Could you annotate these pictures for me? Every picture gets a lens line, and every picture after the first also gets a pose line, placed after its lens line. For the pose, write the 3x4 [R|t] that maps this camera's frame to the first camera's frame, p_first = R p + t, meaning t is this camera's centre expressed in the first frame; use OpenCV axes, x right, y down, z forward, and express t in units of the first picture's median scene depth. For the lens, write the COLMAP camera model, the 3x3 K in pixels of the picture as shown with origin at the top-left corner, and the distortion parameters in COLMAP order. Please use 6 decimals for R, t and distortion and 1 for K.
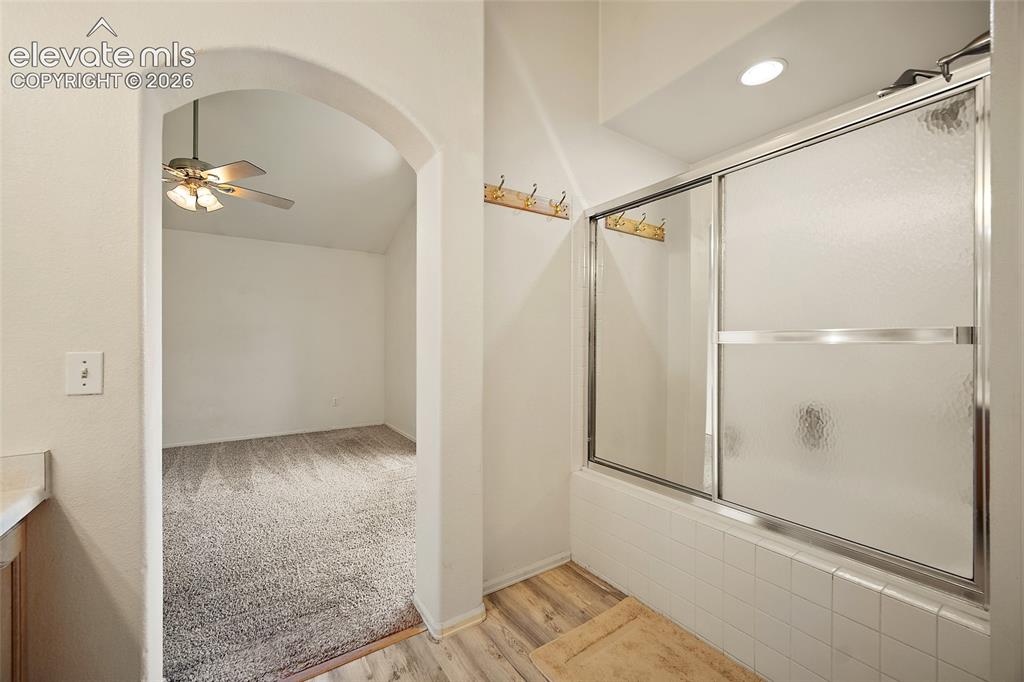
lens RADIAL K [[404.0, 0, 510.5], [0, 404.0, 341.4], [0, 0, 1]] dist [-0.003163, 0.000880]
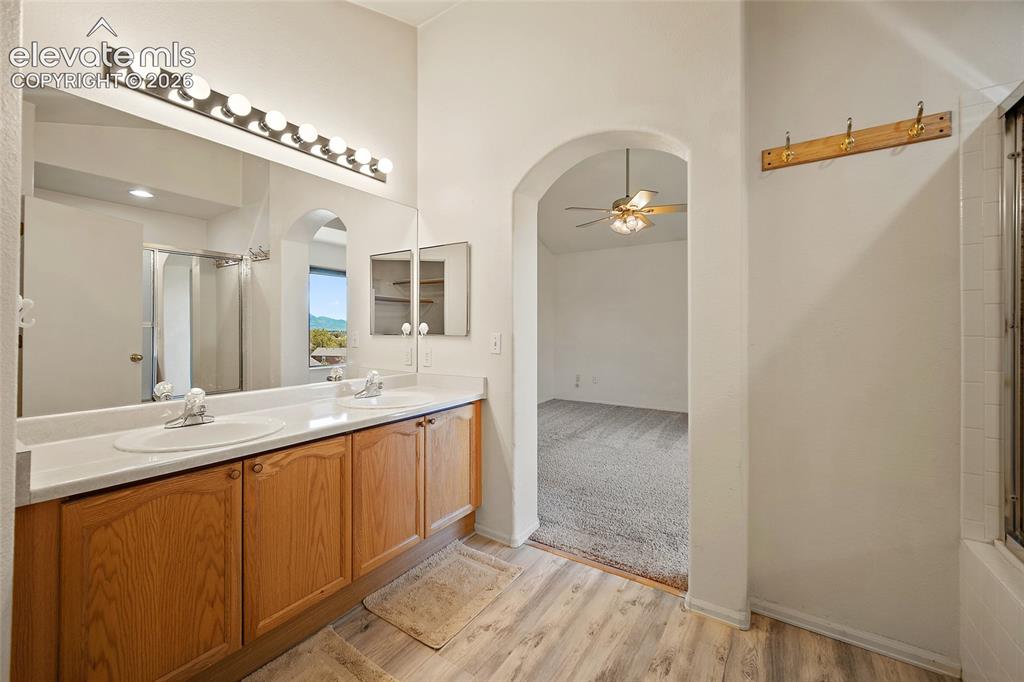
lens RADIAL K [[404.0, 0, 507.8], [0, 404.0, 331.1], [0, 0, 1]] dist [-0.003163, 0.000880]
pose [[0.394118, 0.004581, -0.919048, 0.507896], [-0.000656, 0.999989, 0.004703, 0.002197], [0.919060, -0.001251, 0.394117, 0.127317]]
